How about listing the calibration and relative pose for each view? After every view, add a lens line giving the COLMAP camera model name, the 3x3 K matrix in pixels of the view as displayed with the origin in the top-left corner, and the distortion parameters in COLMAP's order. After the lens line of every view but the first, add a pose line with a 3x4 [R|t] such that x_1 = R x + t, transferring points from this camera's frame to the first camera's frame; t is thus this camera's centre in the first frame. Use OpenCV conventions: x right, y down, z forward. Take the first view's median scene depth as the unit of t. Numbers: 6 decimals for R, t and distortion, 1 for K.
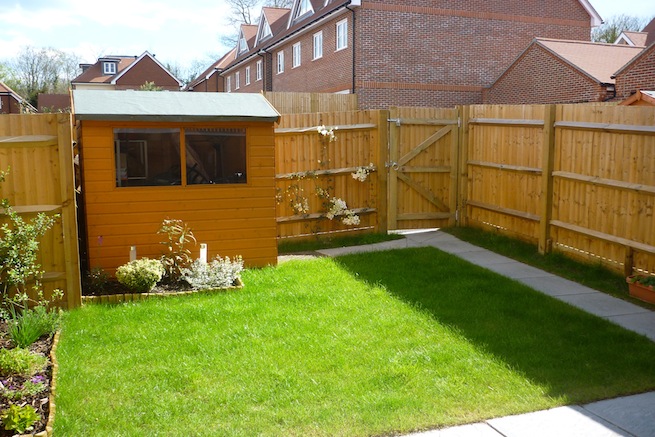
lens RADIAL K [[654.0, 0, 329.3], [0, 654.0, 251.3], [0, 0, 1]] dist [-0.082511, 0.096869]
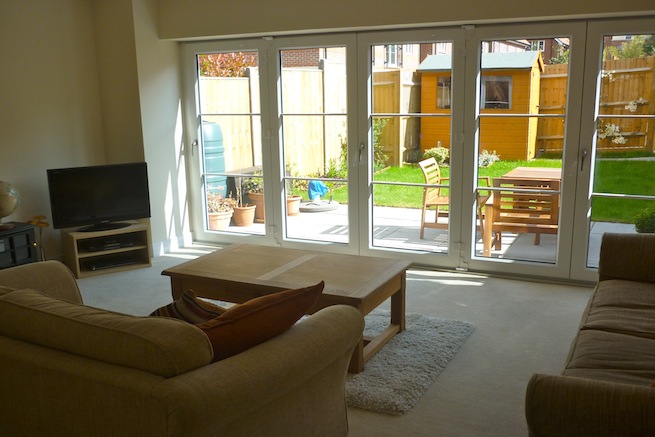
lens RADIAL K [[654.0, 0, 329.3], [0, 654.0, 251.3], [0, 0, 1]] dist [-0.082511, 0.096869]
pose [[0.682717, 0.165978, -0.711582, 0.626457], [-0.100215, 0.985926, 0.133819, 0.062169], [0.723778, -0.020050, 0.689742, -0.376163]]
